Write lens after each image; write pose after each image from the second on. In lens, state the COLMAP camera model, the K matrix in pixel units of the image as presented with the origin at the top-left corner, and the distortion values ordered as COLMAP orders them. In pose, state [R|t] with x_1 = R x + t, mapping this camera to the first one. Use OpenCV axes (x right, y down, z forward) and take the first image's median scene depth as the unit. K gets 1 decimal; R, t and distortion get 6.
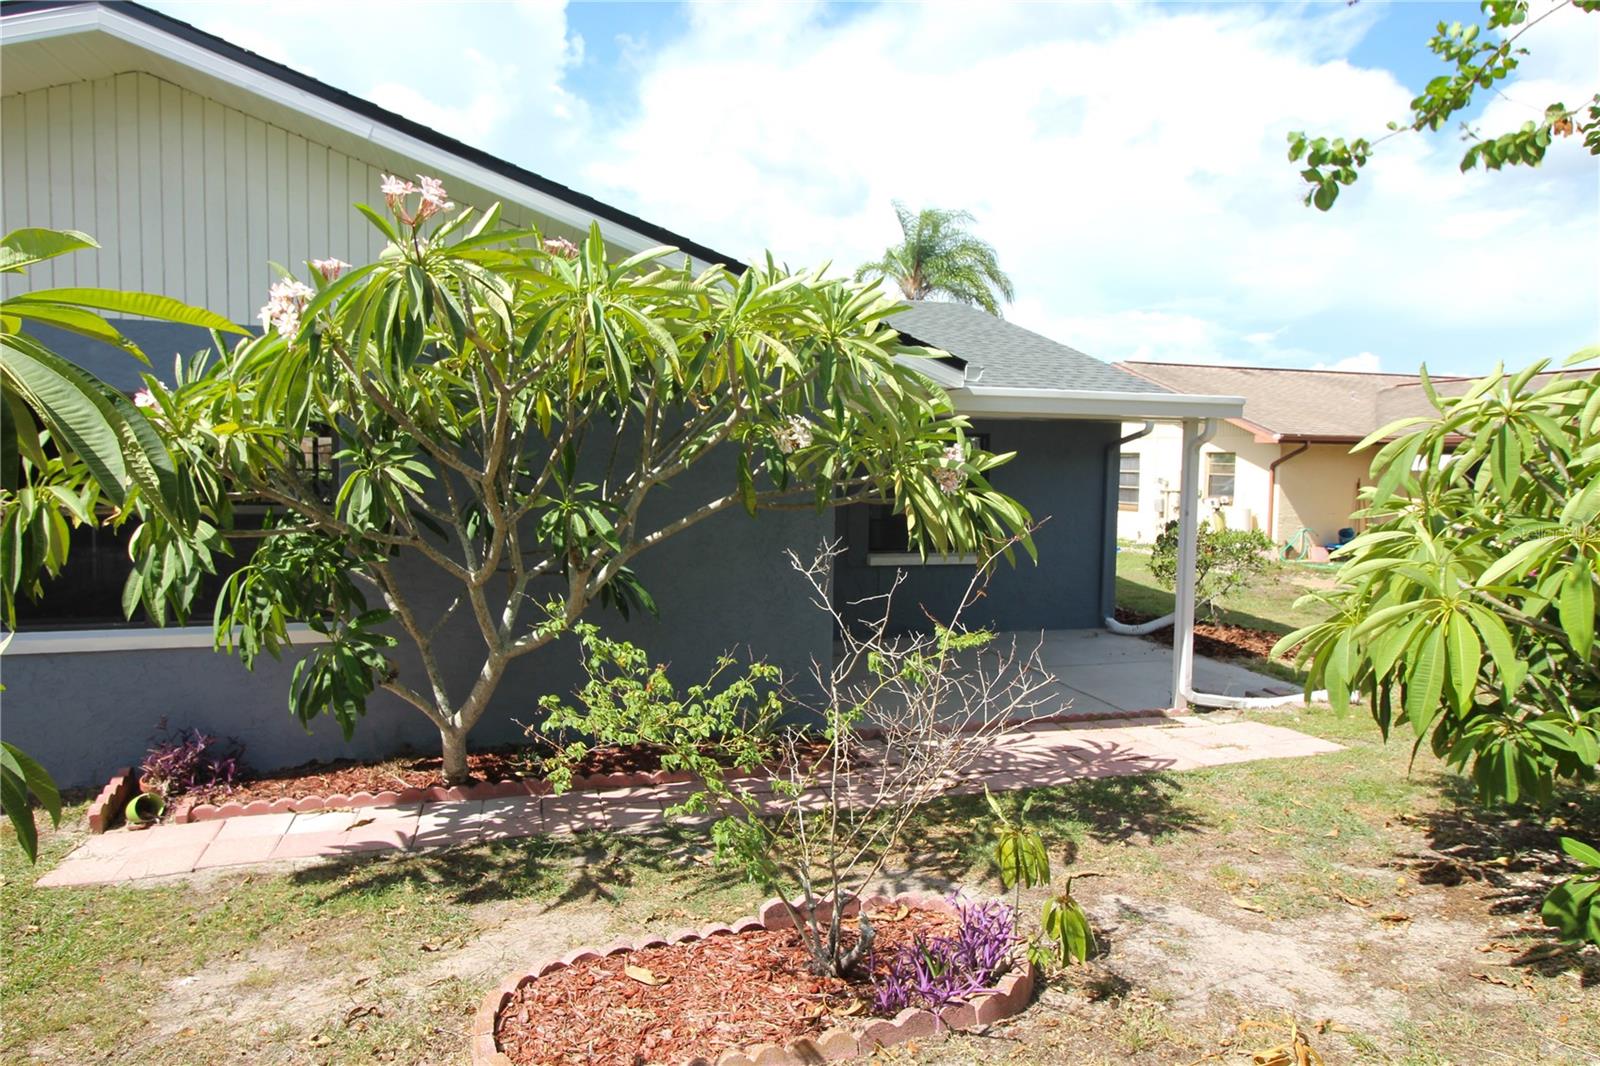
lens RADIAL K [[946.6, 0, 801.1], [0, 946.6, 502.1], [0, 0, 1]] dist [0.006114, -0.001758]
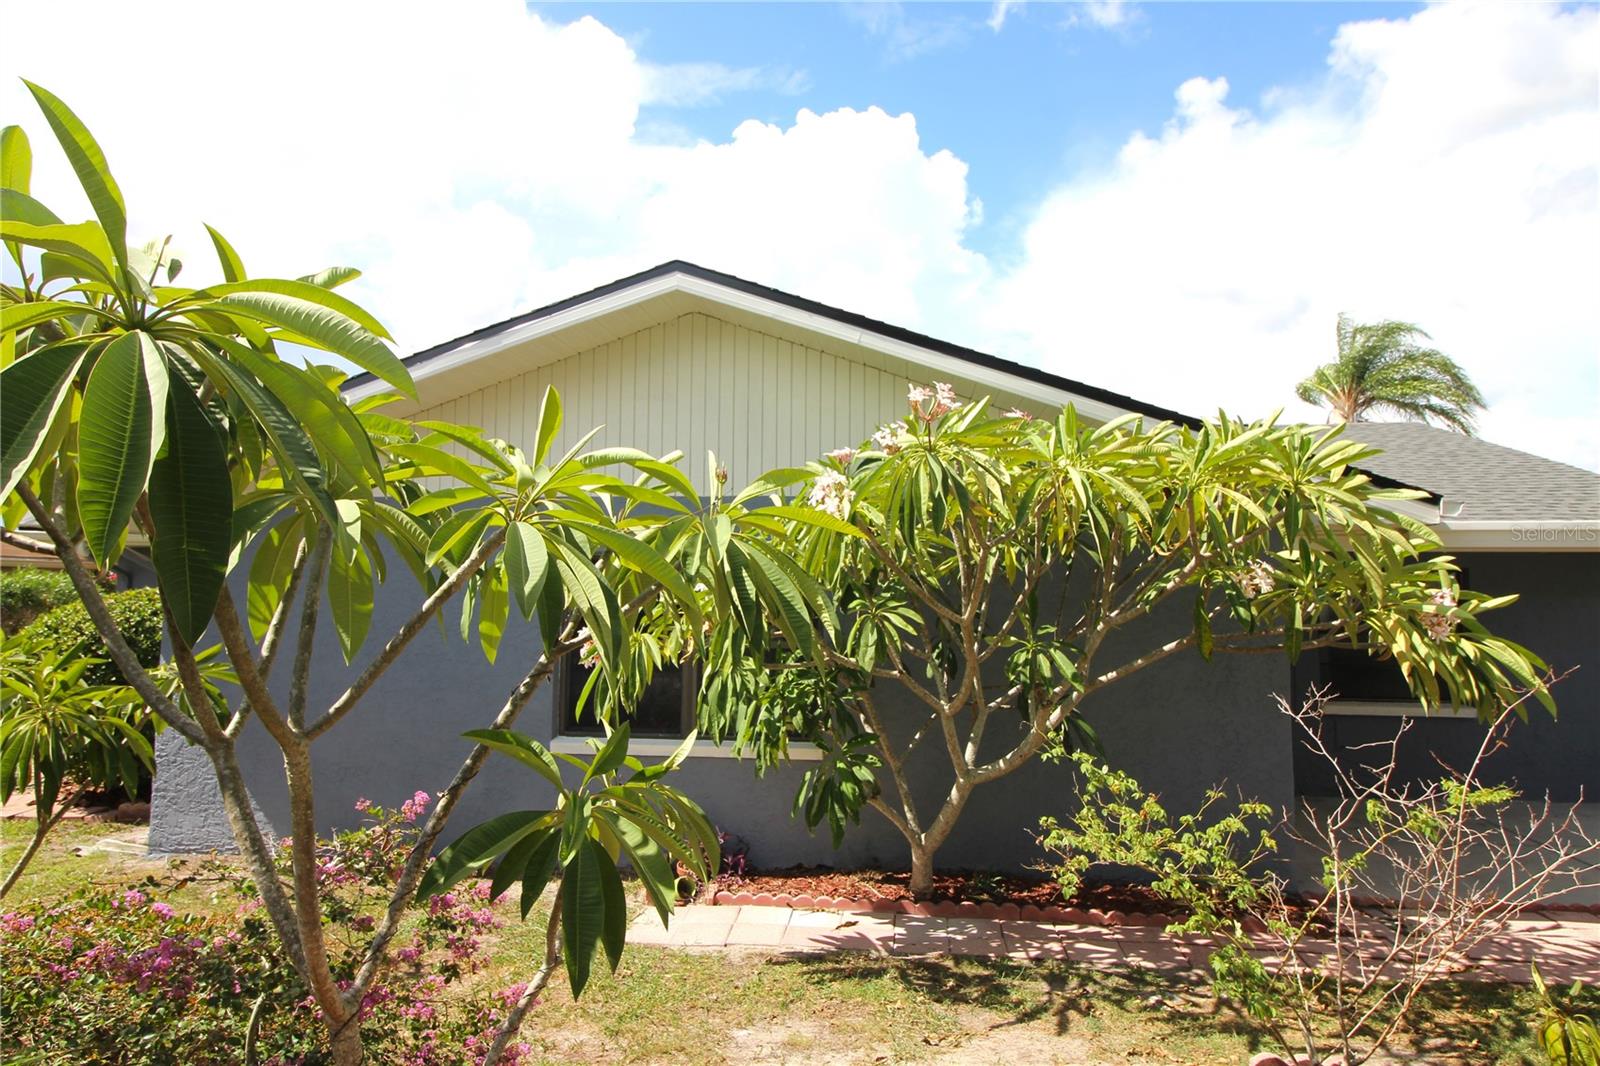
lens RADIAL K [[969.4, 0, 800.3], [0, 969.4, 520.7], [0, 0, 1]] dist [0.040409, -0.025233]
pose [[0.924972, -0.033486, -0.378558, -0.059385], [-0.011896, 0.993071, -0.116909, -0.005418], [0.379850, 0.112640, 0.918165, -0.160733]]
